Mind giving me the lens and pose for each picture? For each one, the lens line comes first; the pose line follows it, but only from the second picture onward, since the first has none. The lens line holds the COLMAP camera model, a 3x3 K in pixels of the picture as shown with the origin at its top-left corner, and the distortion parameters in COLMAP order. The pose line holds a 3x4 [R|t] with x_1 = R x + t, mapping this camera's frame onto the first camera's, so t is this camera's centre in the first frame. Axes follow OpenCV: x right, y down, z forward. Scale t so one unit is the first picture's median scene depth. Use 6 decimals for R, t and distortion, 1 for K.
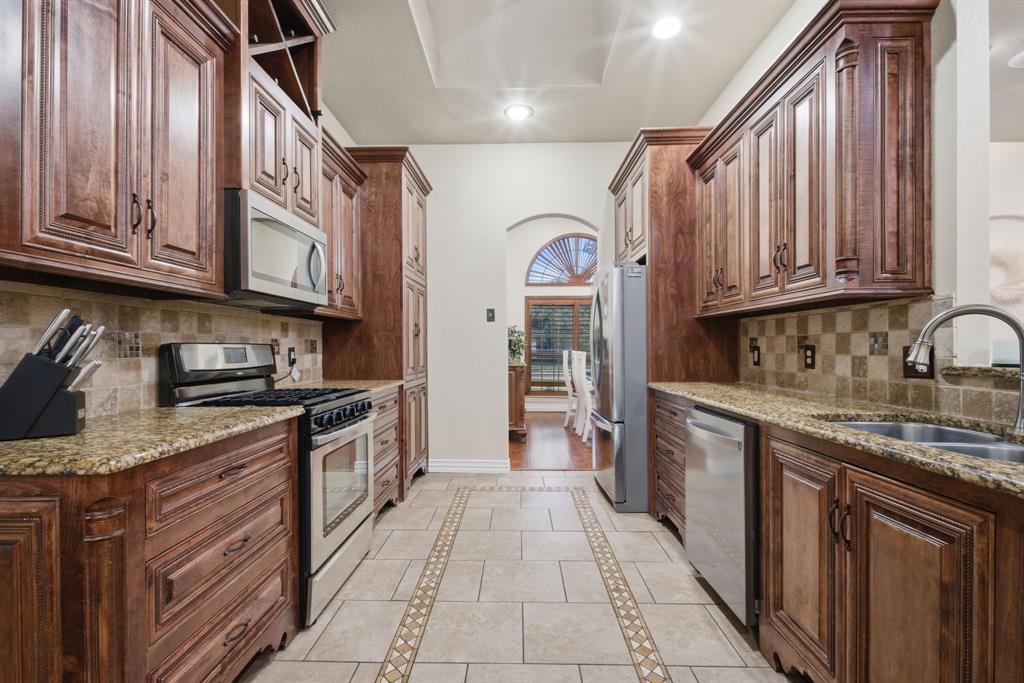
lens RADIAL K [[494.3, 0, 512.0], [0, 494.3, 348.7], [0, 0, 1]] dist [0.000661, -0.000054]
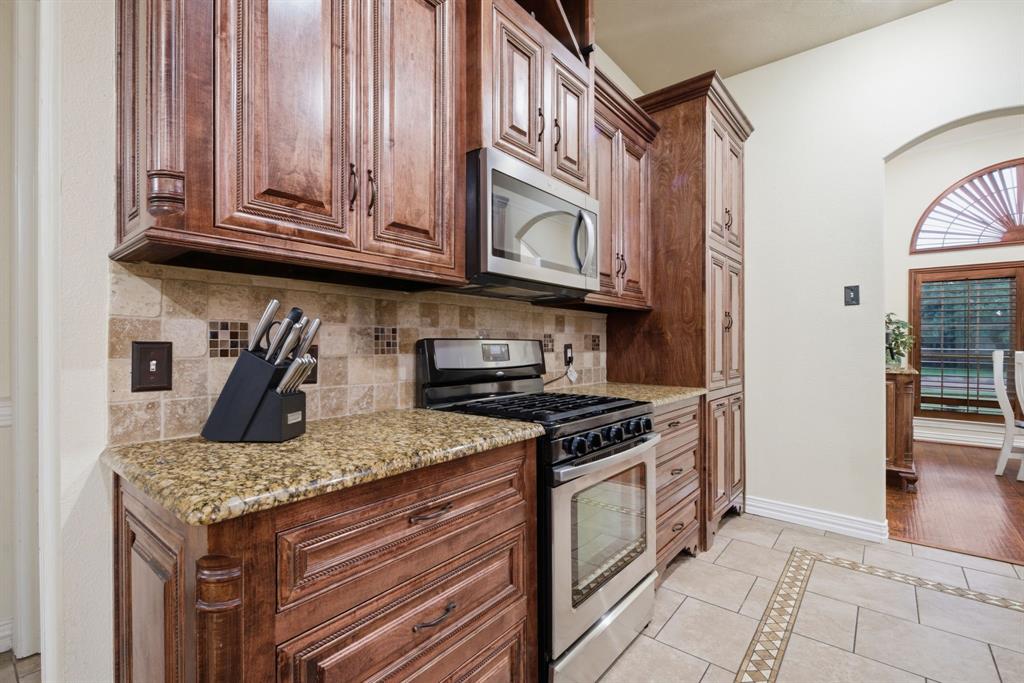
lens RADIAL K [[457.0, 0, 510.8], [0, 457.0, 344.4], [0, 0, 1]] dist [0.007414, -0.000414]
pose [[0.789158, 0.003240, -0.614182, -0.038192], [-0.004809, 0.999988, -0.000904, -0.000687], [0.614172, 0.003667, 0.789164, 0.359394]]
